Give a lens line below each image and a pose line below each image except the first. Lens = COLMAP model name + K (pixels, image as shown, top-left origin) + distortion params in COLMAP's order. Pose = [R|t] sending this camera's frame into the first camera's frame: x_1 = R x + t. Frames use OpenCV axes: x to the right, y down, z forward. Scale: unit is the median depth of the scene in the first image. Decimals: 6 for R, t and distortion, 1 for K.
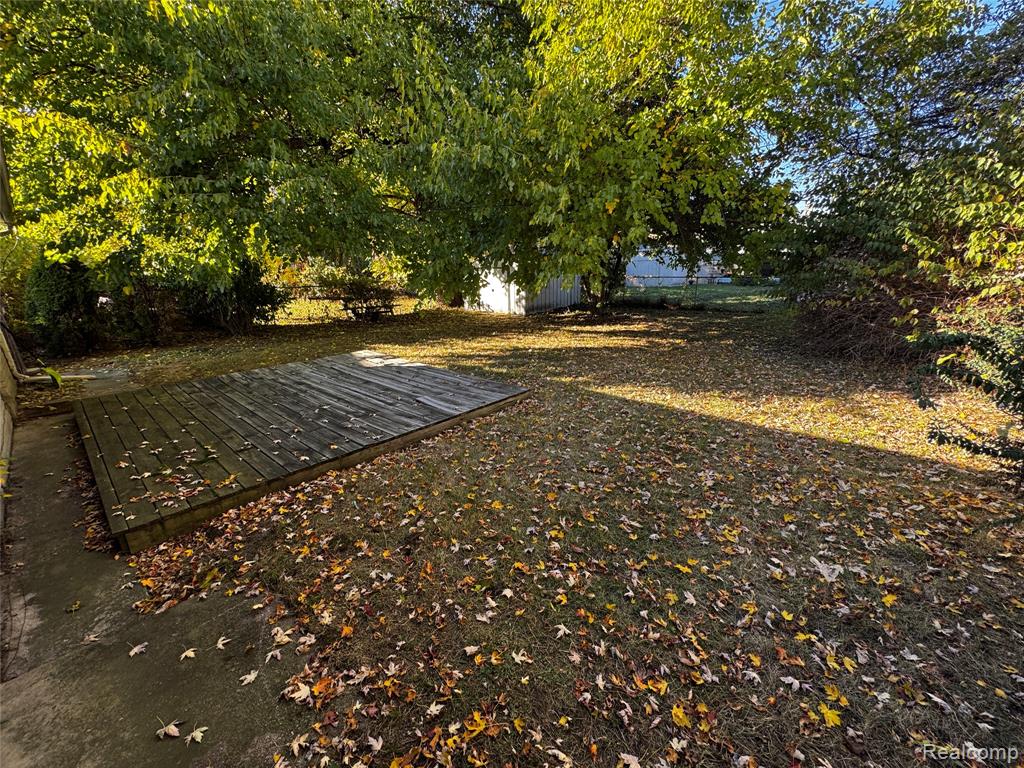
lens RADIAL K [[410.9, 0, 512.0], [0, 410.9, 384.0], [0, 0, 1]] dist [-0.002463, 0.000157]
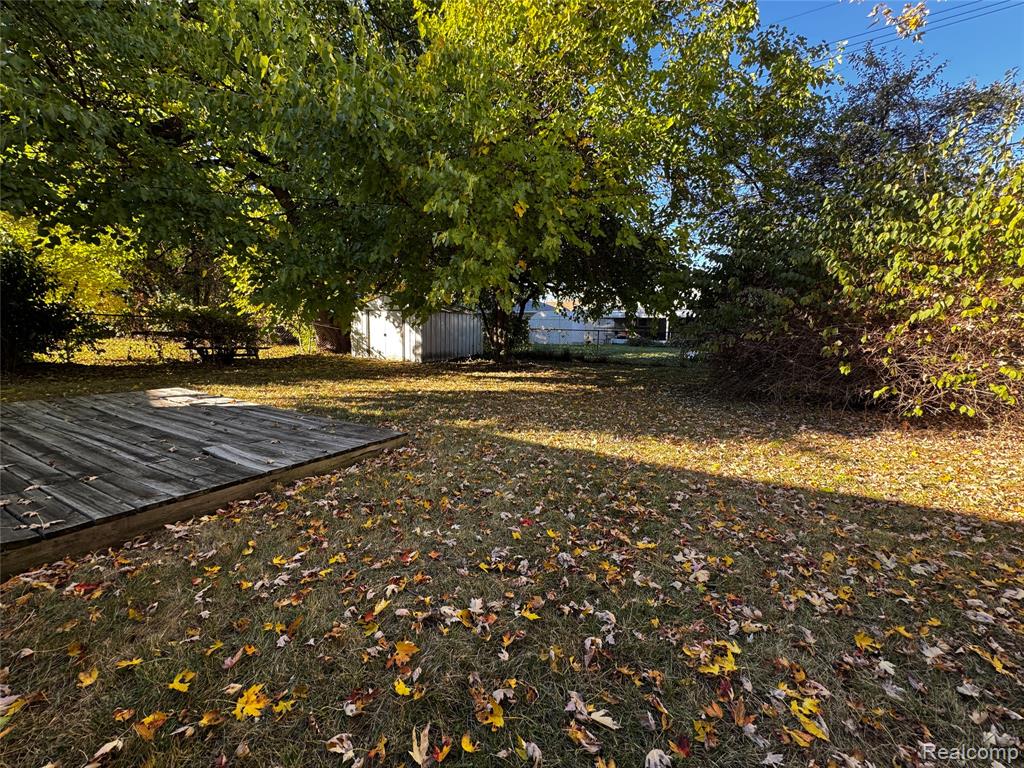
lens RADIAL K [[410.9, 0, 512.0], [0, 410.9, 384.0], [0, 0, 1]] dist [-0.002463, 0.000157]
pose [[0.973702, 0.014948, 0.227336, 0.064913], [0.019274, 0.988863, -0.147576, 0.040491], [-0.227010, 0.148077, 0.962569, 0.328410]]
